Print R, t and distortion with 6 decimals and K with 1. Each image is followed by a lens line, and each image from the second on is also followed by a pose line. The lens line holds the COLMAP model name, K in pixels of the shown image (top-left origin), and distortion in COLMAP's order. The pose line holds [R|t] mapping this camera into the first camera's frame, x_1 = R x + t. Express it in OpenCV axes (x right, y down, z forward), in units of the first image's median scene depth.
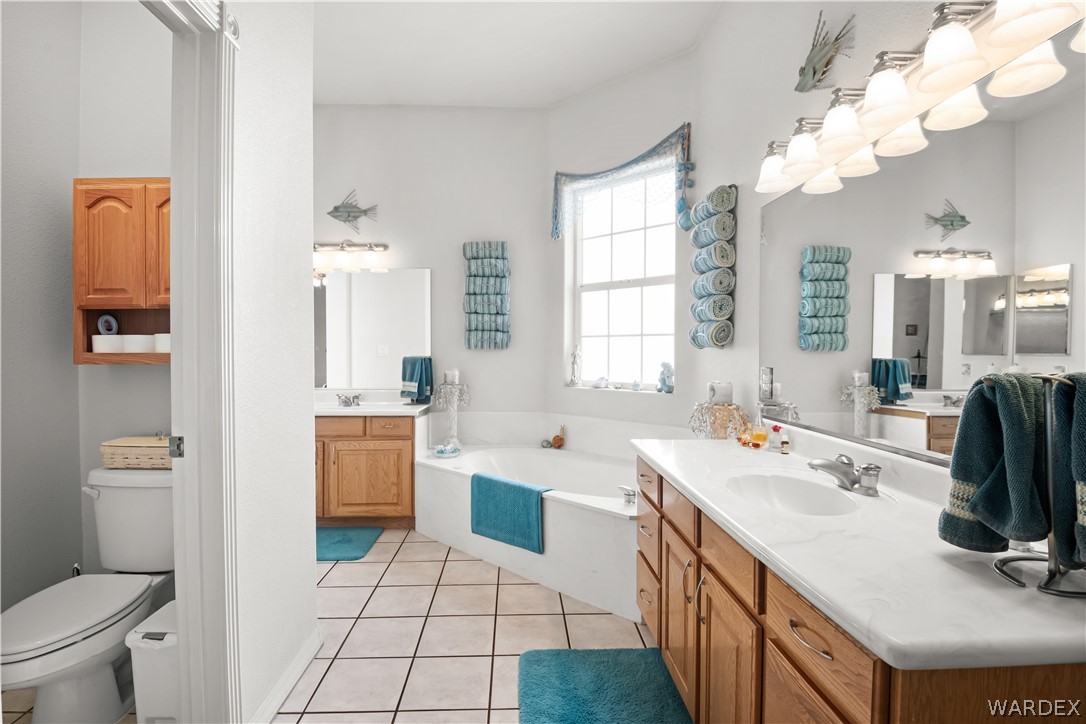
lens RADIAL K [[490.4, 0, 533.3], [0, 490.4, 360.9], [0, 0, 1]] dist [0.002981, -0.005110]
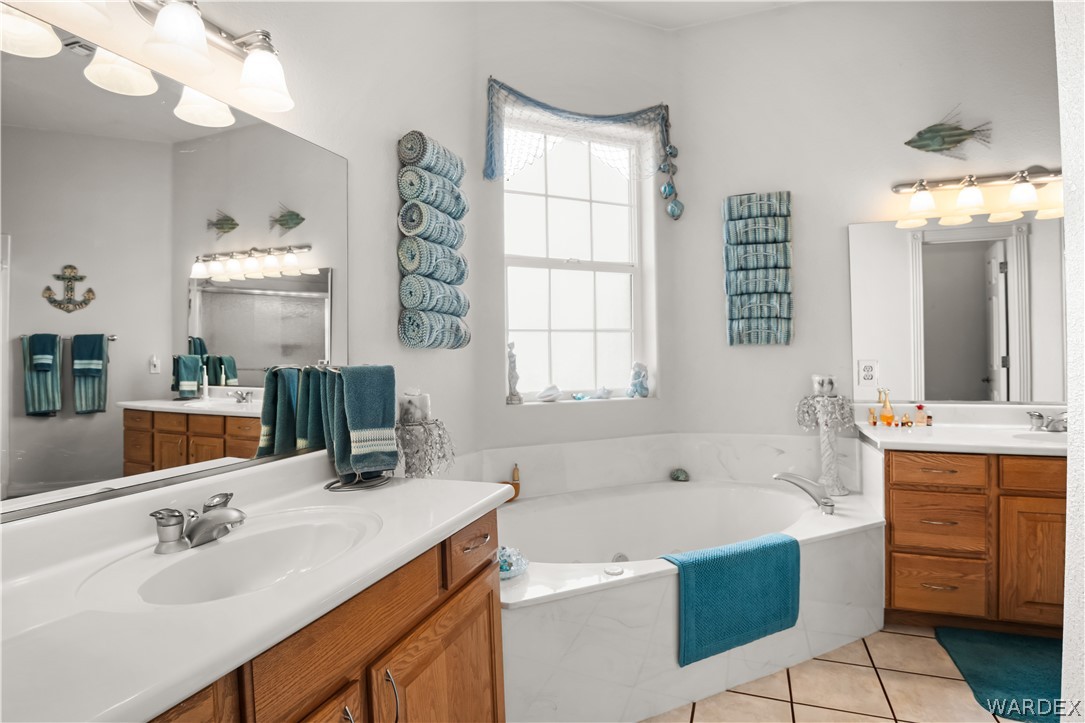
lens RADIAL K [[514.8, 0, 546.0], [0, 514.8, 352.4], [0, 0, 1]] dist [-0.019236, -0.005578]
pose [[0.413014, -0.009489, 0.910675, -0.596063], [0.027234, 0.999627, -0.001935, -0.017207], [-0.910317, 0.025601, 0.413119, 0.727472]]
